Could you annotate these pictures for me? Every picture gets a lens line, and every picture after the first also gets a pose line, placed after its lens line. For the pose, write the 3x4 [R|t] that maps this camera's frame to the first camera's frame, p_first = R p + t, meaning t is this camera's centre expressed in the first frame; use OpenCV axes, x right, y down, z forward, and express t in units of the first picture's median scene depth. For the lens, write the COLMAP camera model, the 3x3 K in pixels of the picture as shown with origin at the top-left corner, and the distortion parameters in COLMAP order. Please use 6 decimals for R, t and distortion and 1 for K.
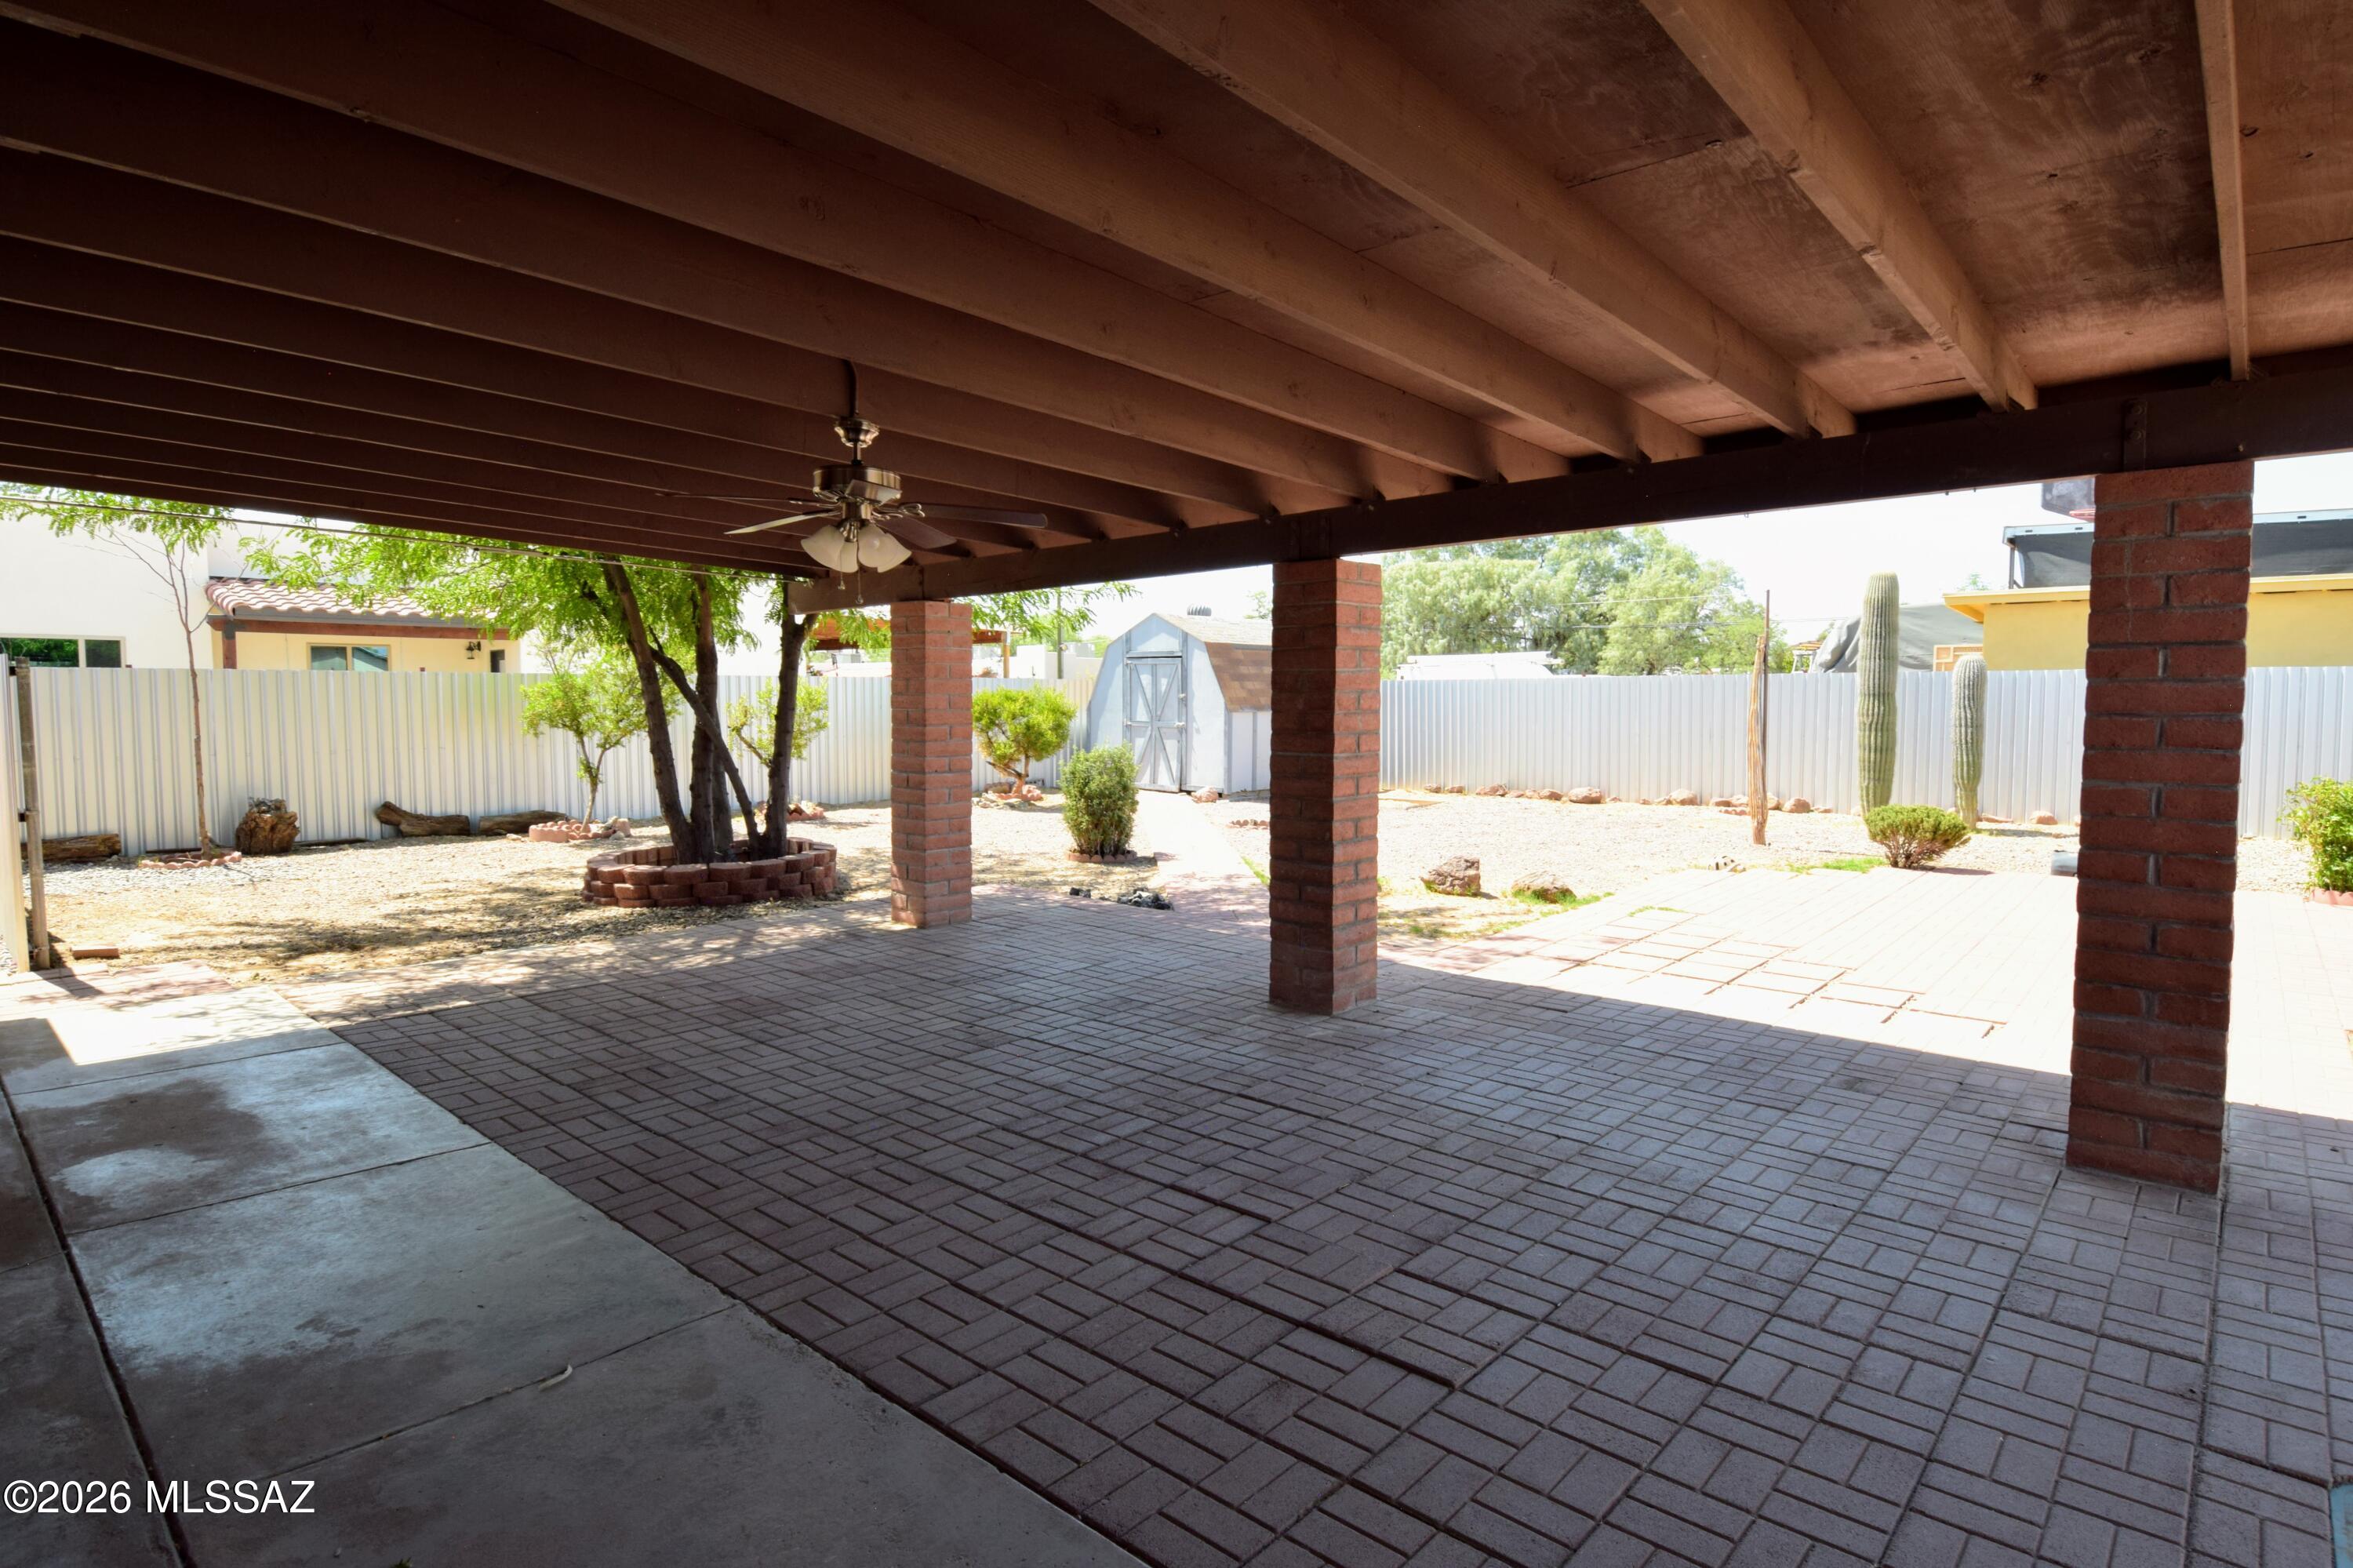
lens RADIAL K [[1188.4, 0, 1202.6], [0, 1188.4, 770.2], [0, 0, 1]] dist [0.021778, -0.027925]
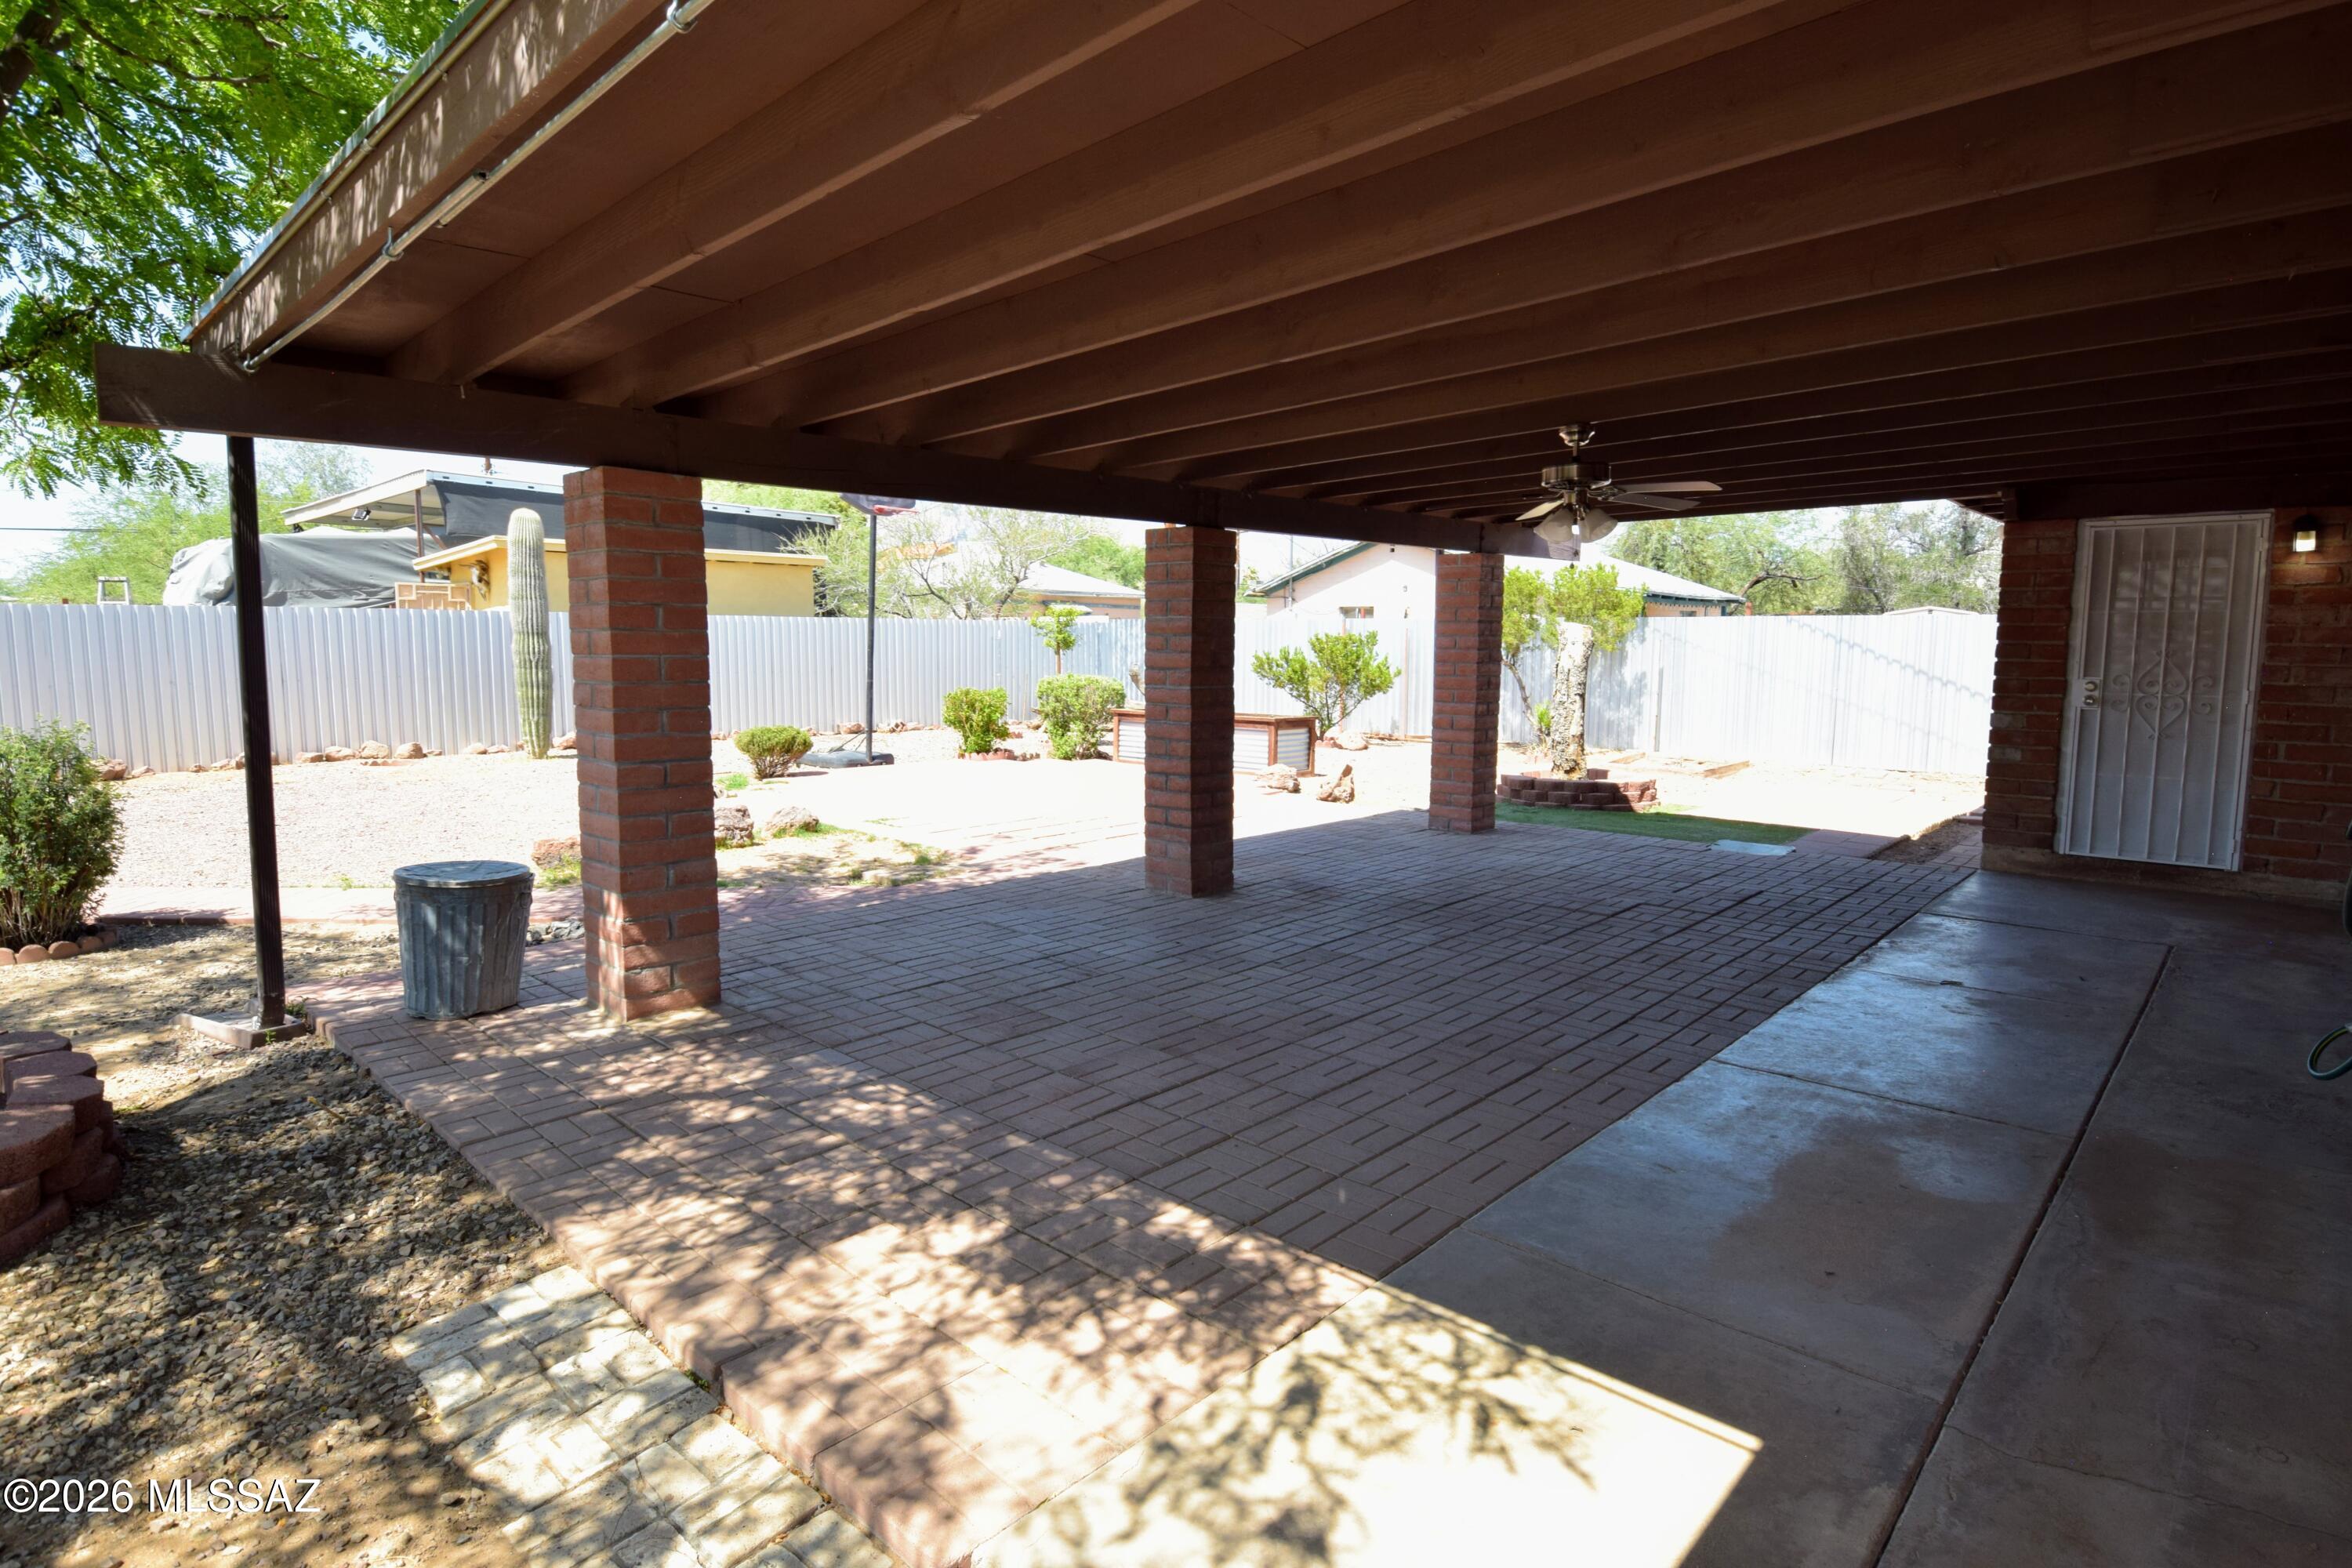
lens RADIAL K [[1187.9, 0, 1202.1], [0, 1187.9, 770.2], [0, 0, 1]] dist [0.021778, -0.027925]
pose [[0.029351, -0.106085, 0.993924, -1.140130], [0.053192, 0.993109, 0.104427, -0.056097], [-0.998153, 0.049803, 0.034792, 0.975006]]
